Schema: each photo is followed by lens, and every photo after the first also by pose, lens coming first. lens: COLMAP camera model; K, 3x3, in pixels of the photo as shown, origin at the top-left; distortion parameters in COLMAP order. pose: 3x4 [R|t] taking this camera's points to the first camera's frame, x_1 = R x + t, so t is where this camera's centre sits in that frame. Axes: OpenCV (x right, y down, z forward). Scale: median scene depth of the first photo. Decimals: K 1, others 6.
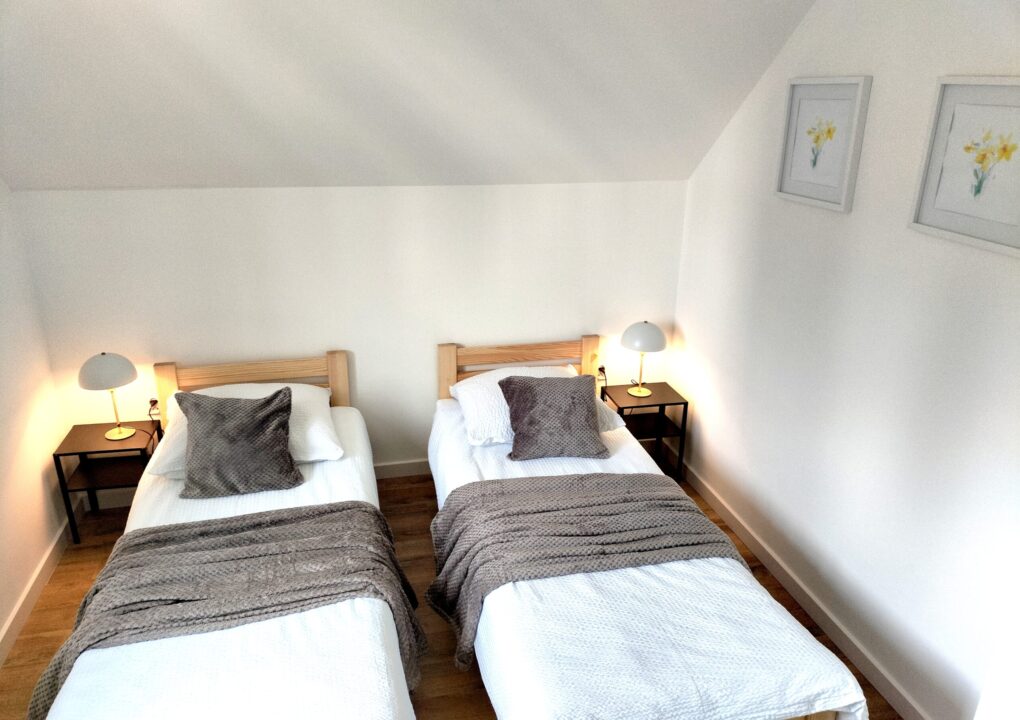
lens RADIAL K [[754.2, 0, 494.3], [0, 754.2, 358.1], [0, 0, 1]] dist [0.043897, -0.066823]
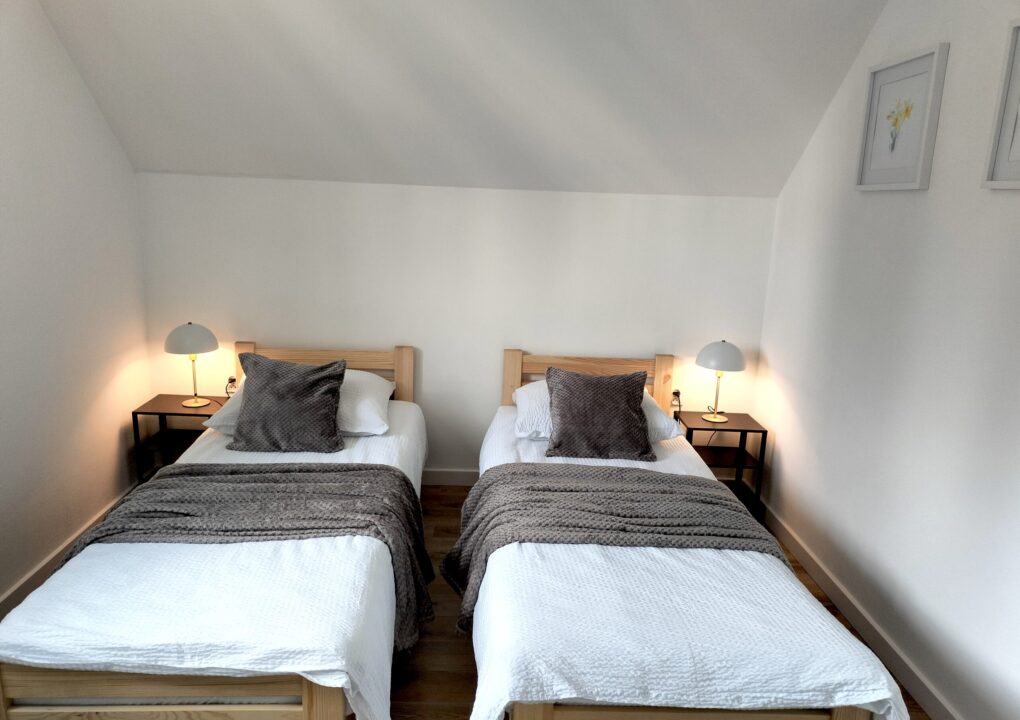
lens RADIAL K [[754.2, 0, 494.3], [0, 754.2, 358.1], [0, 0, 1]] dist [0.043897, -0.066823]
pose [[0.980753, 0.071482, -0.181697, 0.129554], [-0.095279, 0.987469, -0.125807, 0.166470], [0.170427, 0.140697, 0.975274, 0.039588]]
